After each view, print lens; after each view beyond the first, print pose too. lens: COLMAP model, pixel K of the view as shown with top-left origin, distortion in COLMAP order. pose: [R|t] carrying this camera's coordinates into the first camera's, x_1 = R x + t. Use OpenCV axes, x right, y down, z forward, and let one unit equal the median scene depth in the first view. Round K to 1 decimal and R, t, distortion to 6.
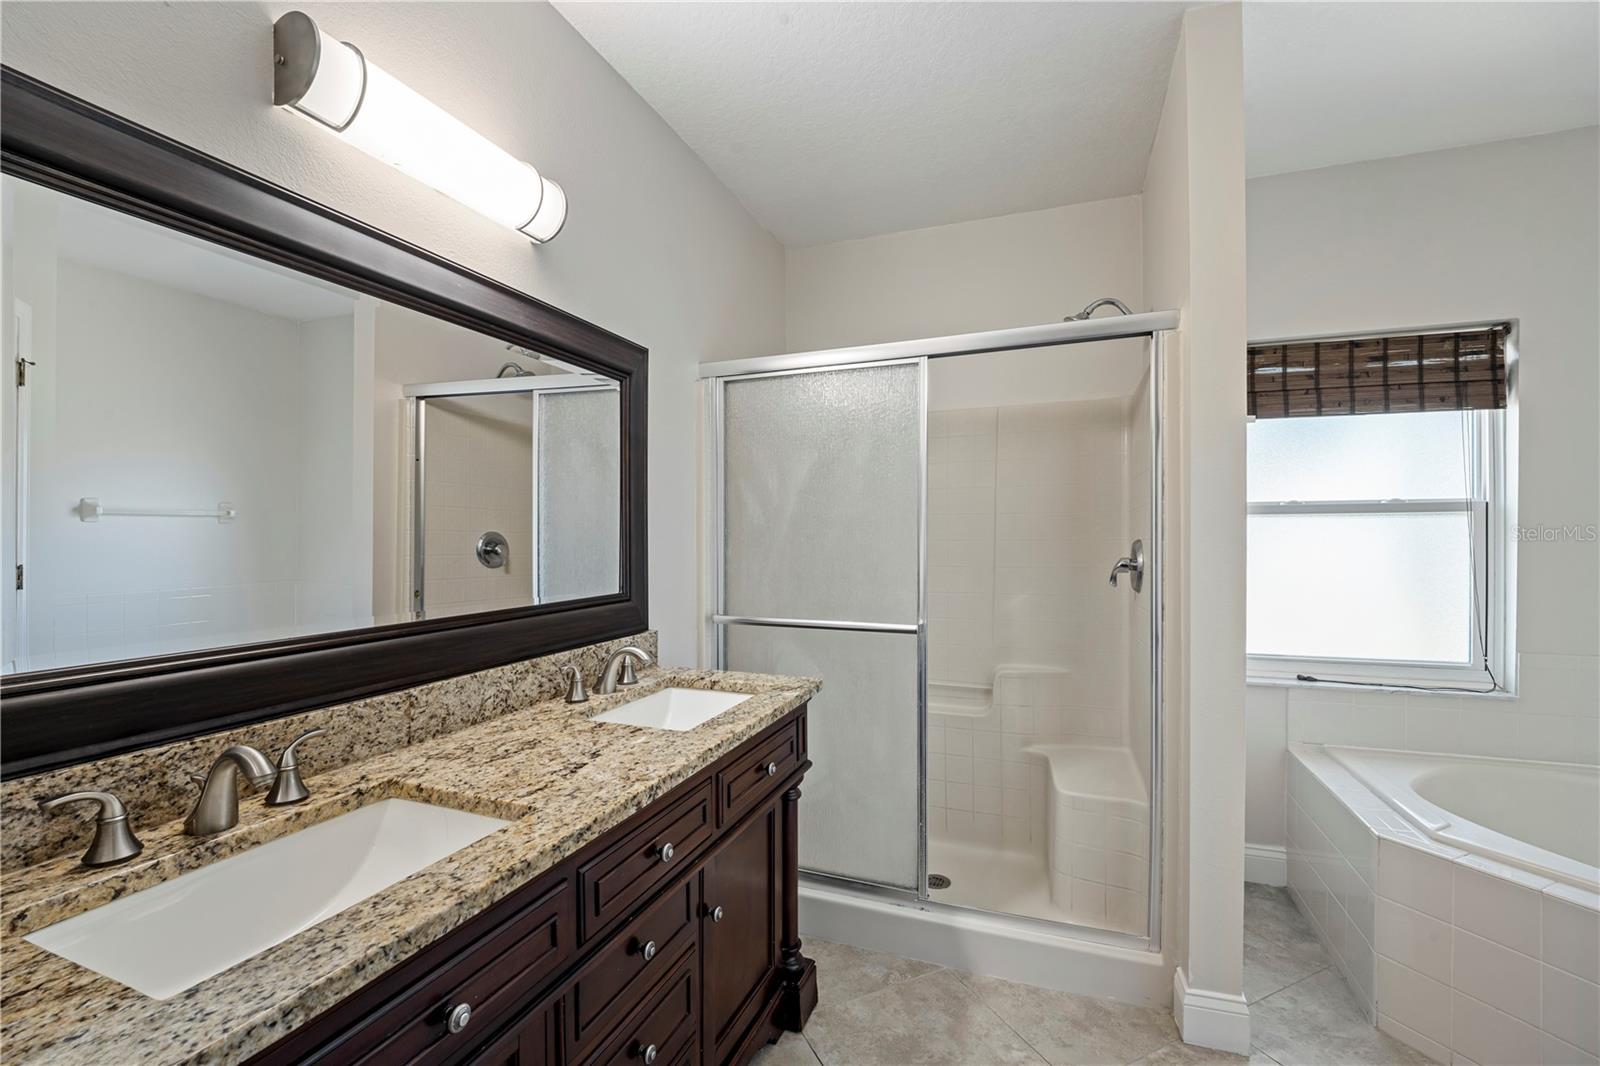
lens RADIAL K [[663.4, 0, 800.7], [0, 663.4, 526.3], [0, 0, 1]] dist [-0.020762, -0.000240]
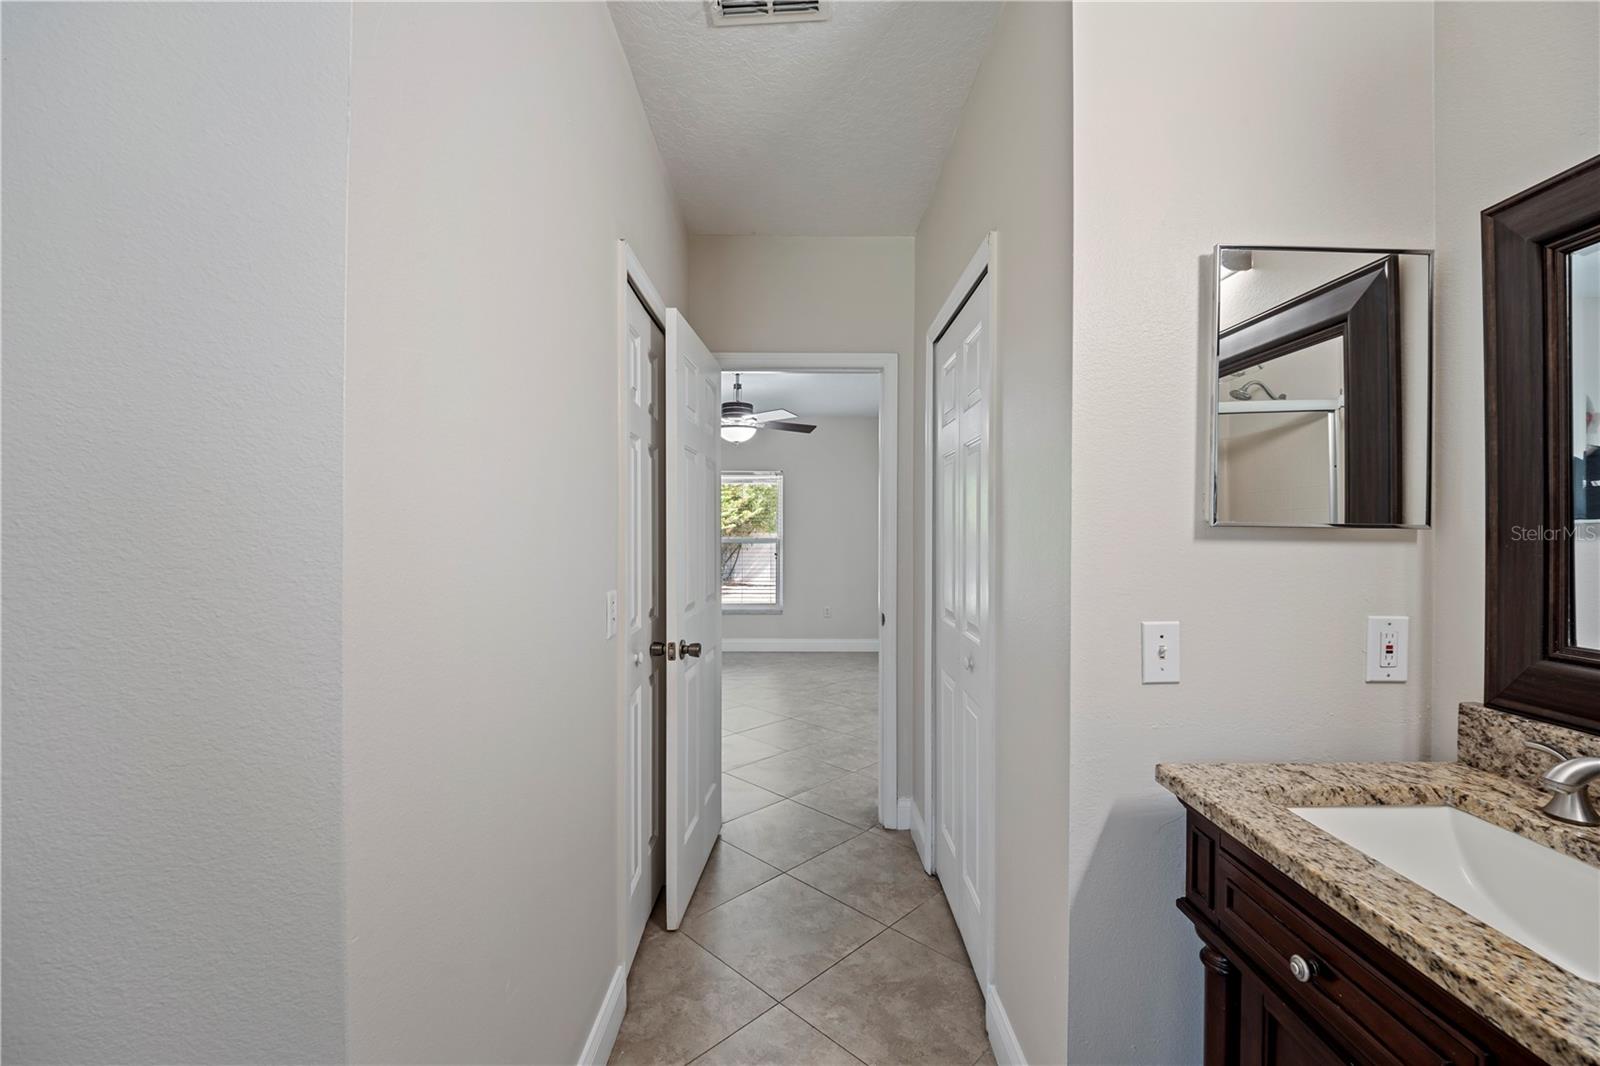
lens RADIAL K [[663.4, 0, 800.7], [0, 663.4, 526.3], [0, 0, 1]] dist [-0.020762, -0.000240]
pose [[-0.935520, -0.003659, -0.353255, 0.645890], [0.005270, 0.999691, -0.024312, 0.021045], [0.353234, -0.024606, -0.935211, 1.694290]]
